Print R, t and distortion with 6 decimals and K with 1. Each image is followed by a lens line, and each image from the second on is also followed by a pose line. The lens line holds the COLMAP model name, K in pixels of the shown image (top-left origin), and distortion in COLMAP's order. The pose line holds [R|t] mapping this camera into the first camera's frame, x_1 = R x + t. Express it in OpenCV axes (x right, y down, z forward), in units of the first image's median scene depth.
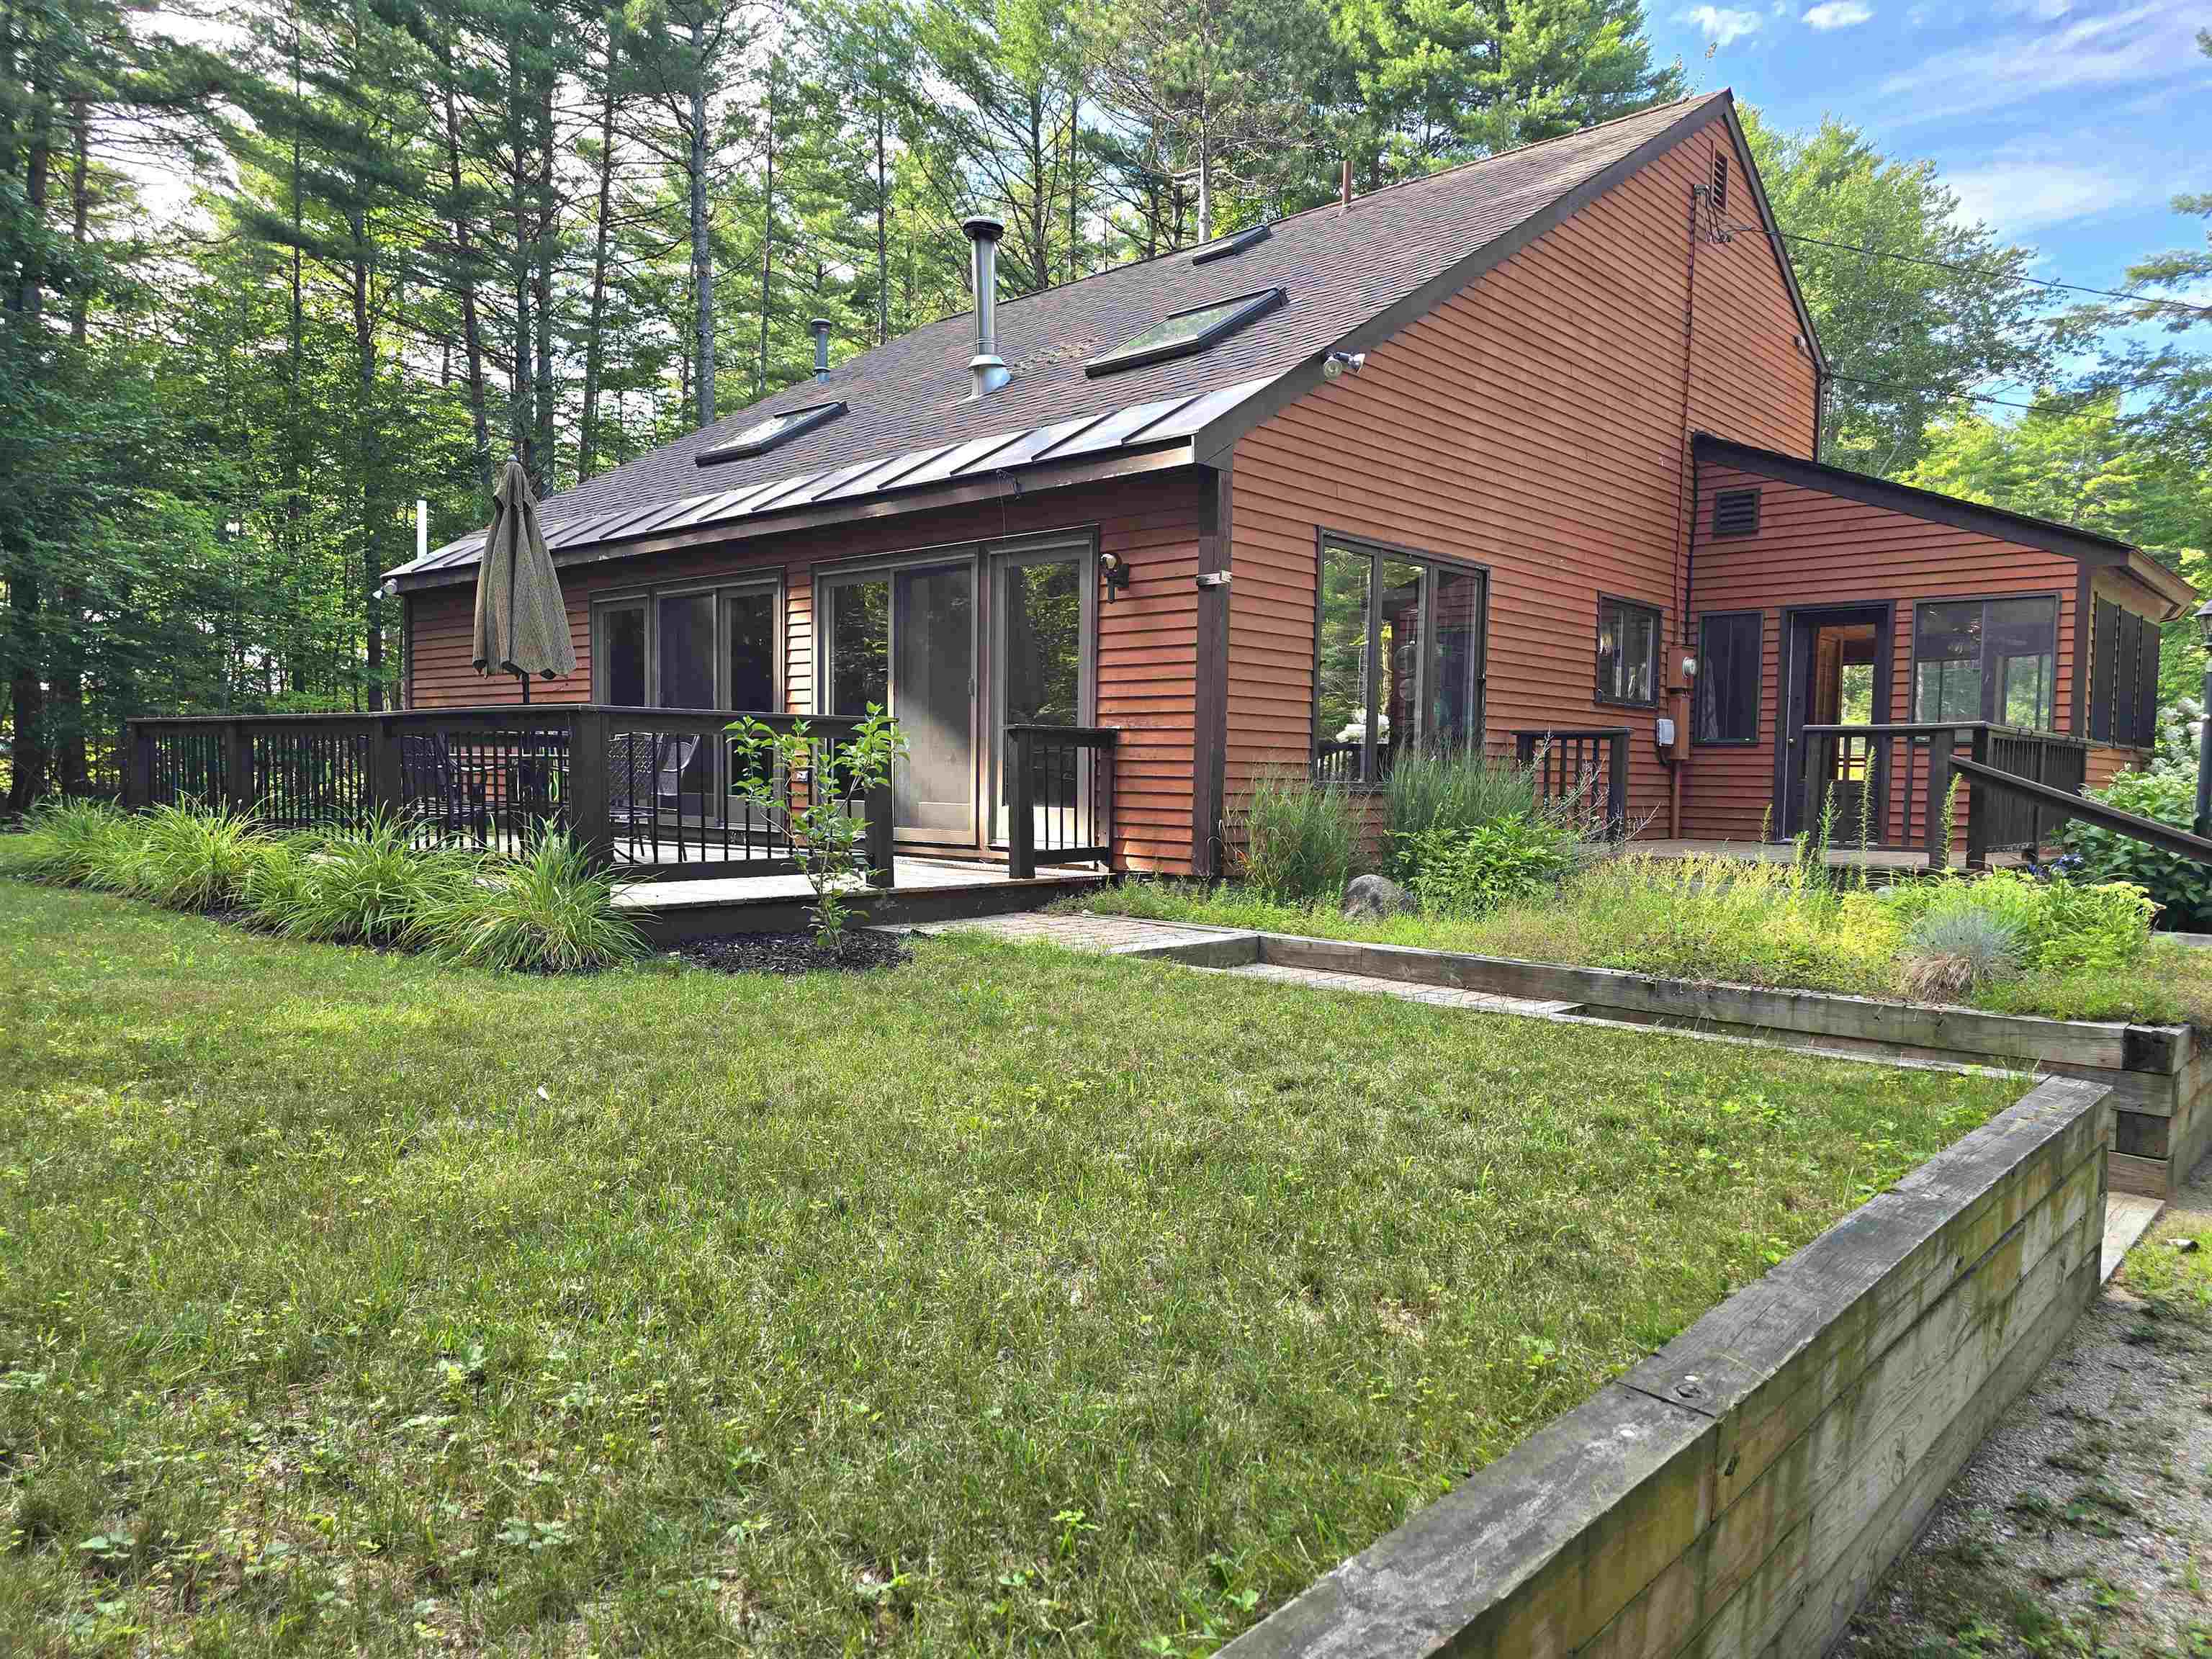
lens RADIAL K [[1467.4, 0, 1146.3], [0, 1467.4, 829.3], [0, 0, 1]] dist [0.072331, -0.071225]
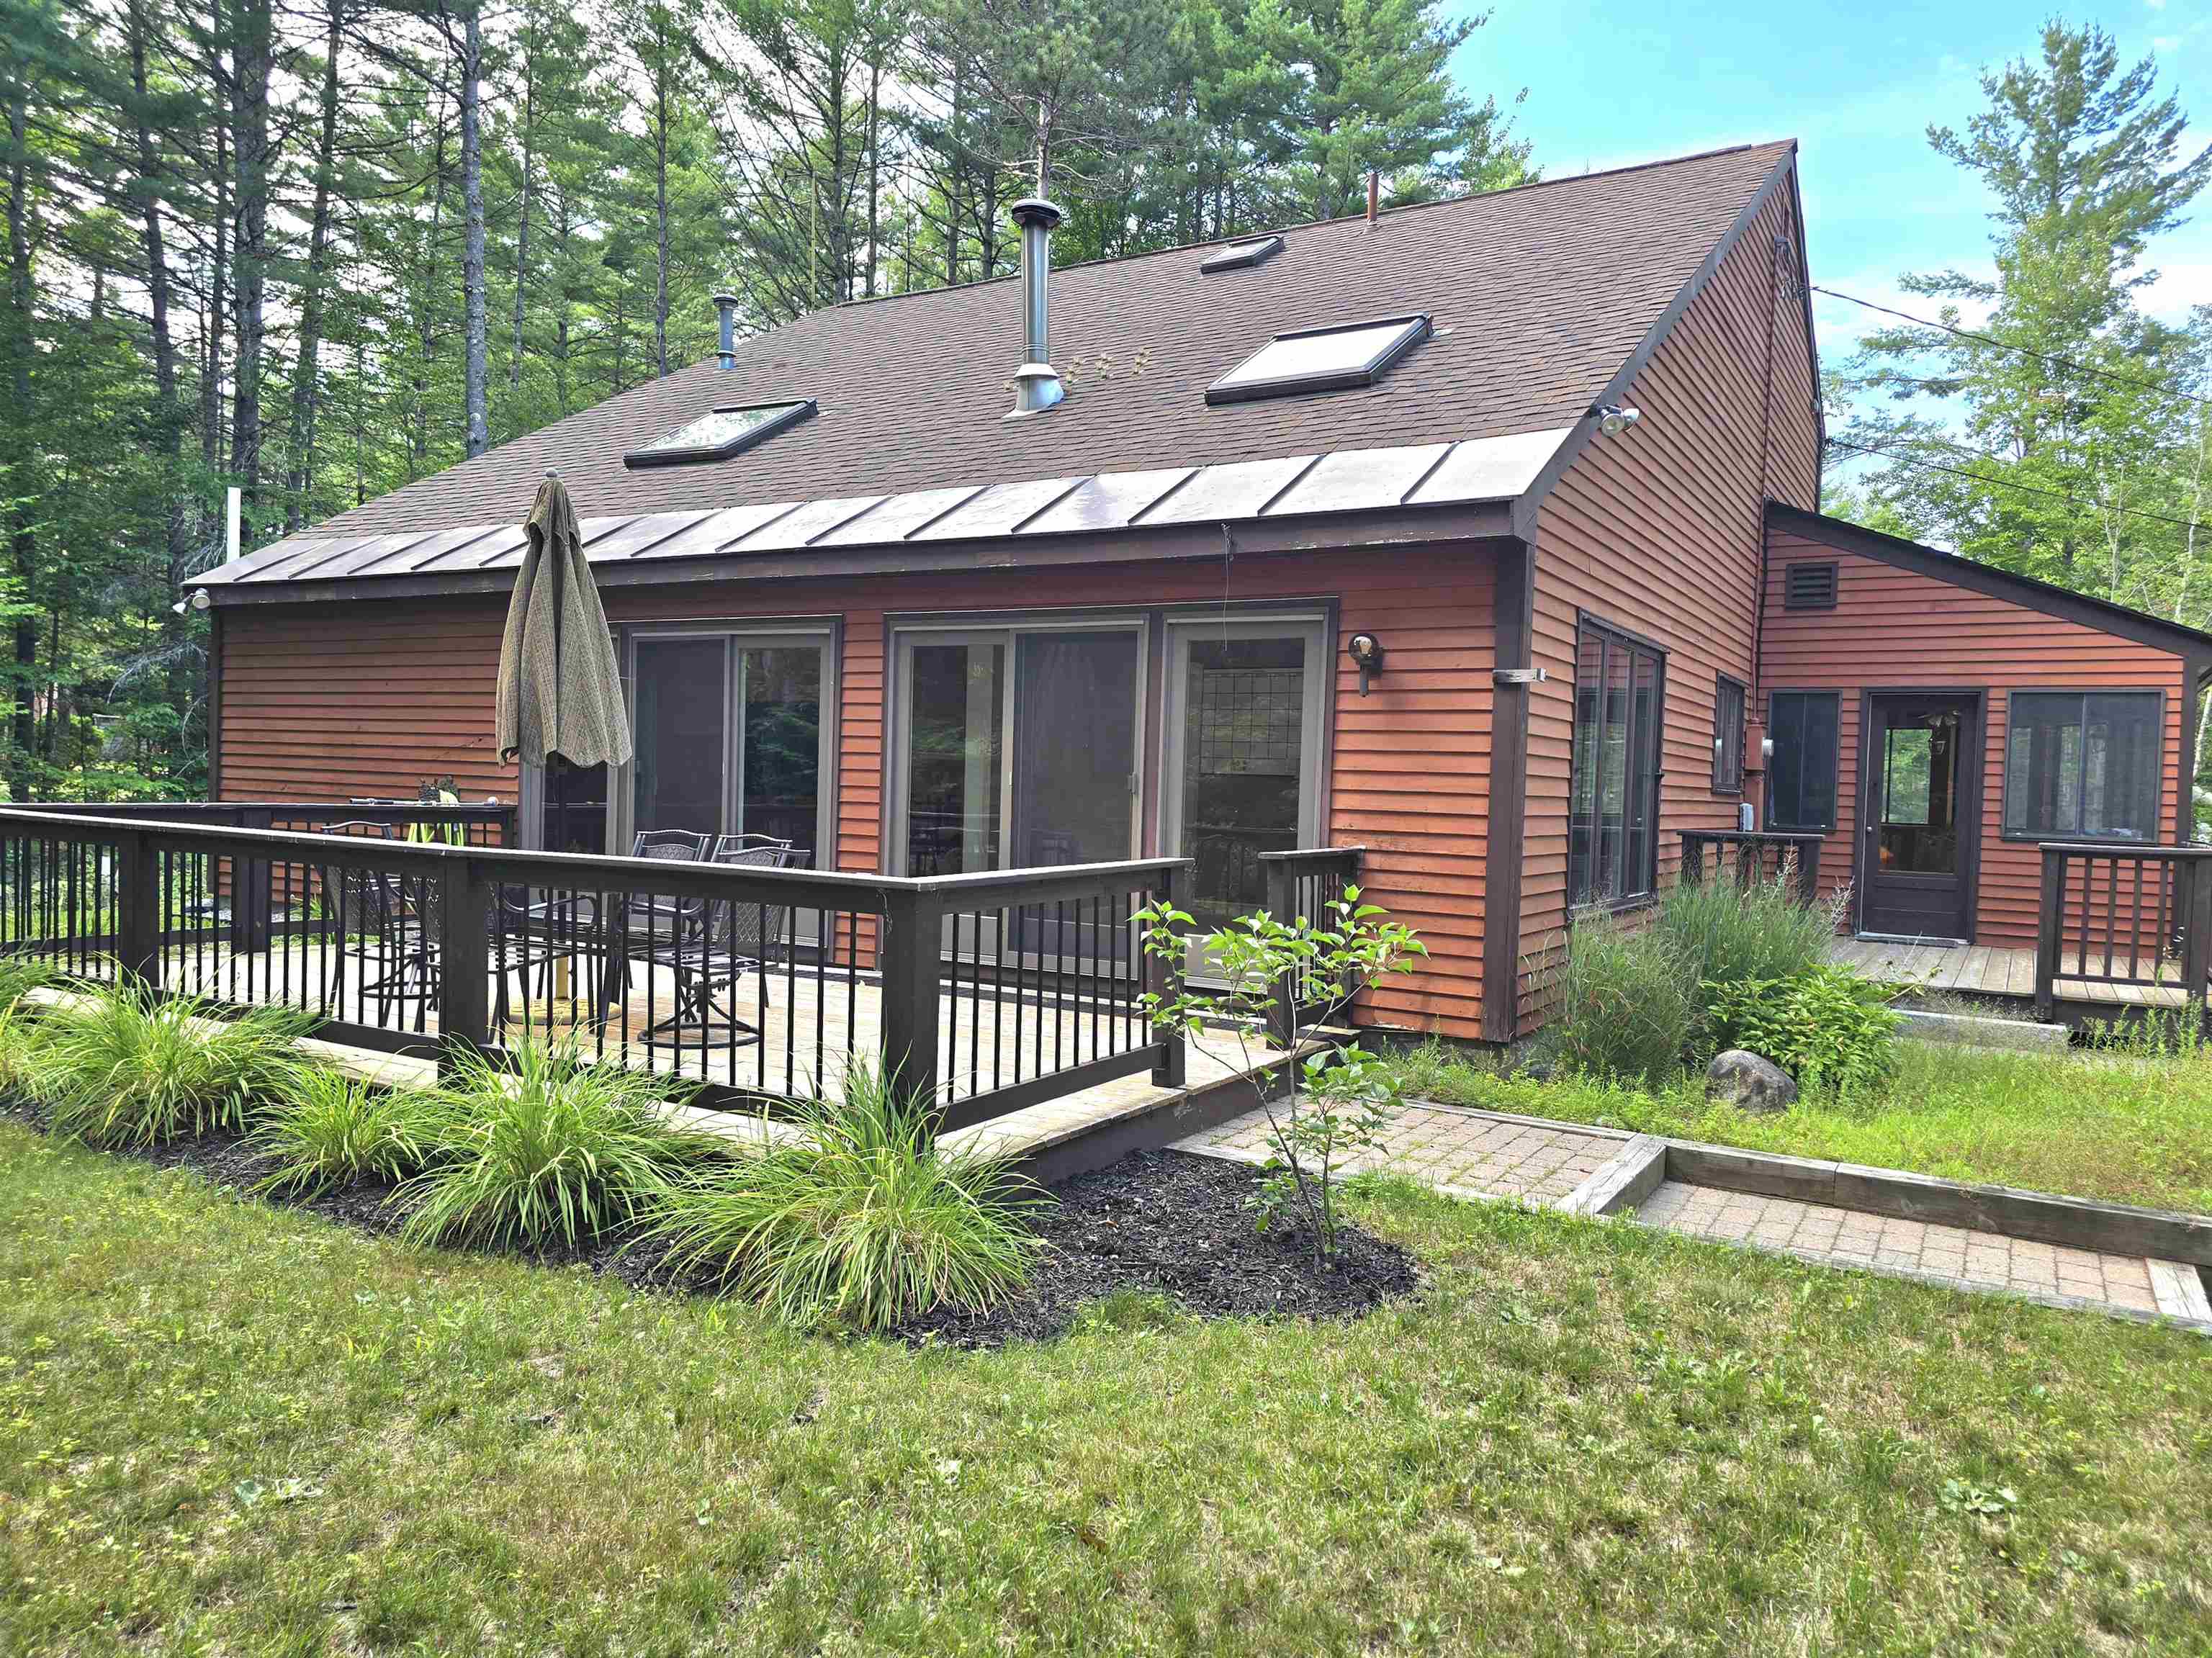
lens RADIAL K [[1467.3, 0, 1146.3], [0, 1467.3, 828.8], [0, 0, 1]] dist [0.072331, -0.071225]
pose [[0.980239, 0.009376, 0.197593, -0.202776], [-0.009535, 0.999955, -0.000147, -0.054090], [-0.197585, -0.001740, 0.980284, 0.155575]]
